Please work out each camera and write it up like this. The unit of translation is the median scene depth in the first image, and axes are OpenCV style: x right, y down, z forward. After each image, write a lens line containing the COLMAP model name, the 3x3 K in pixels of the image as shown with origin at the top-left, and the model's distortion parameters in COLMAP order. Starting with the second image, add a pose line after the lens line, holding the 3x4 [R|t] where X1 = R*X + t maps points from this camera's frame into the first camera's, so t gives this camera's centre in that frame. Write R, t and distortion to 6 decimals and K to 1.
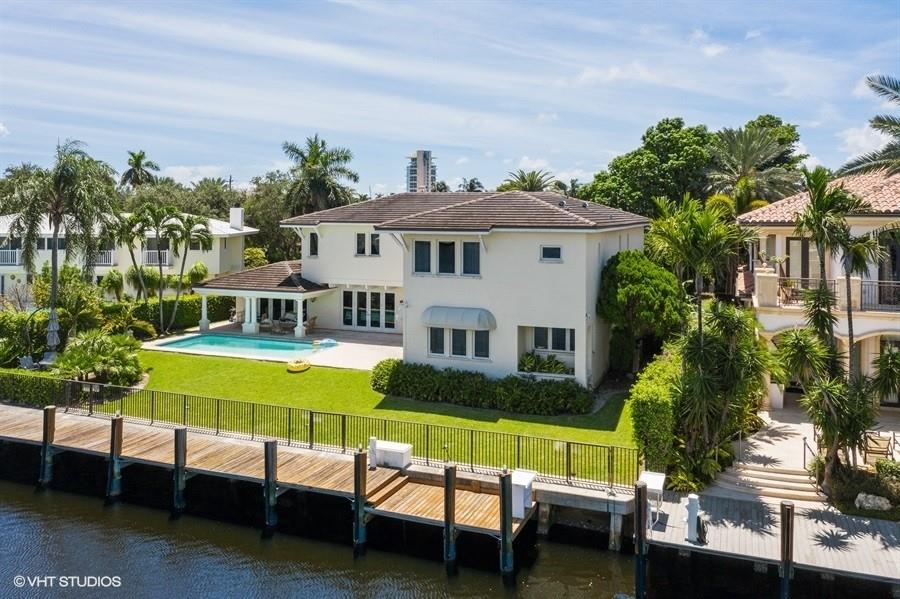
lens RADIAL K [[739.8, 0, 455.4], [0, 739.8, 205.8], [0, 0, 1]] dist [-0.000977, -0.001699]
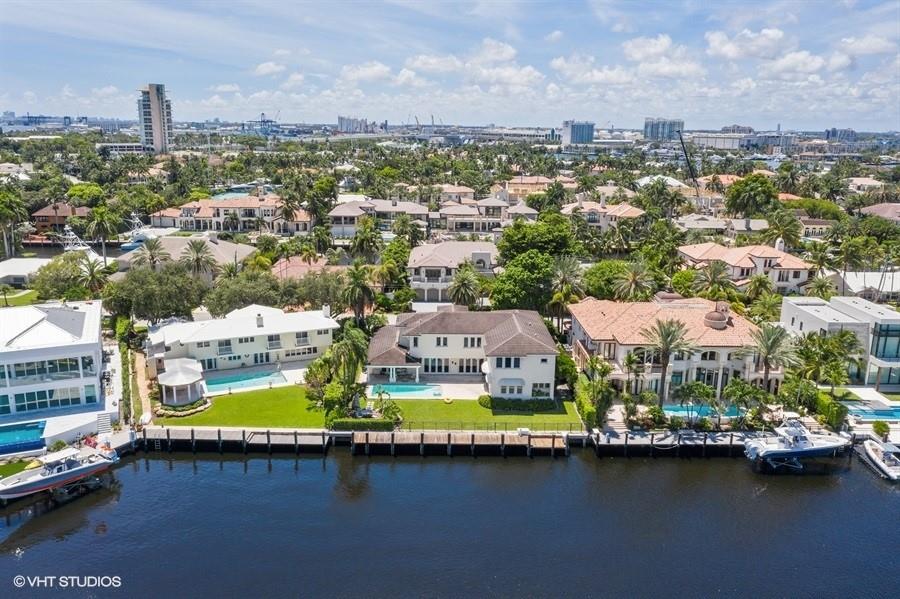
lens RADIAL K [[722.4, 0, 451.1], [0, 722.4, 272.0], [0, 0, 1]] dist [-0.001141, -0.001631]
pose [[0.926037, -0.068654, 0.371135, -1.276836], [-0.011875, 0.977531, 0.210456, -0.894667], [-0.377245, -0.199297, 0.904415, -1.466191]]
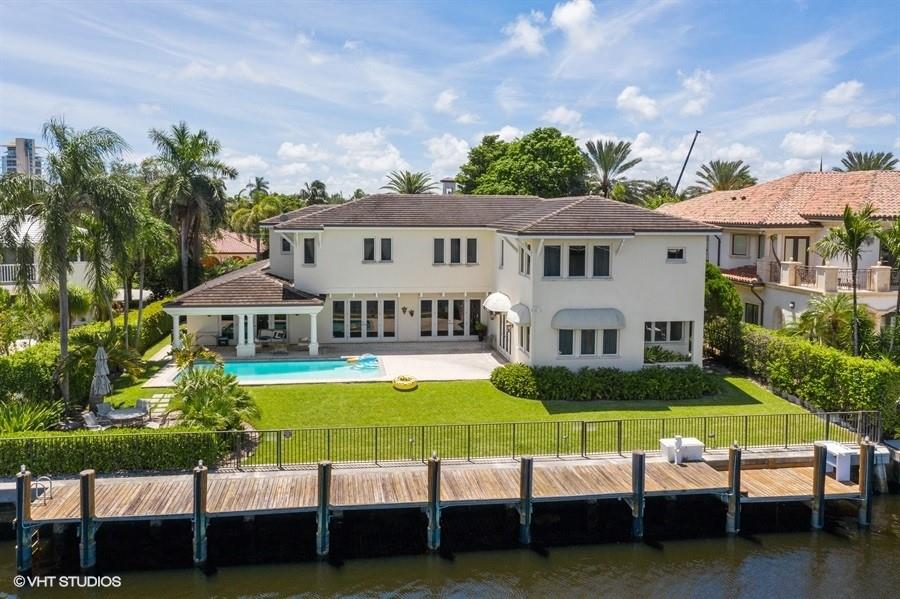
lens RADIAL K [[722.4, 0, 451.1], [0, 722.4, 272.0], [0, 0, 1]] dist [-0.001141, -0.001631]
pose [[0.871279, -0.038895, 0.489244, -0.654848], [-0.007083, 0.995754, 0.091777, -0.005855], [-0.490737, -0.083429, 0.867305, 0.218885]]
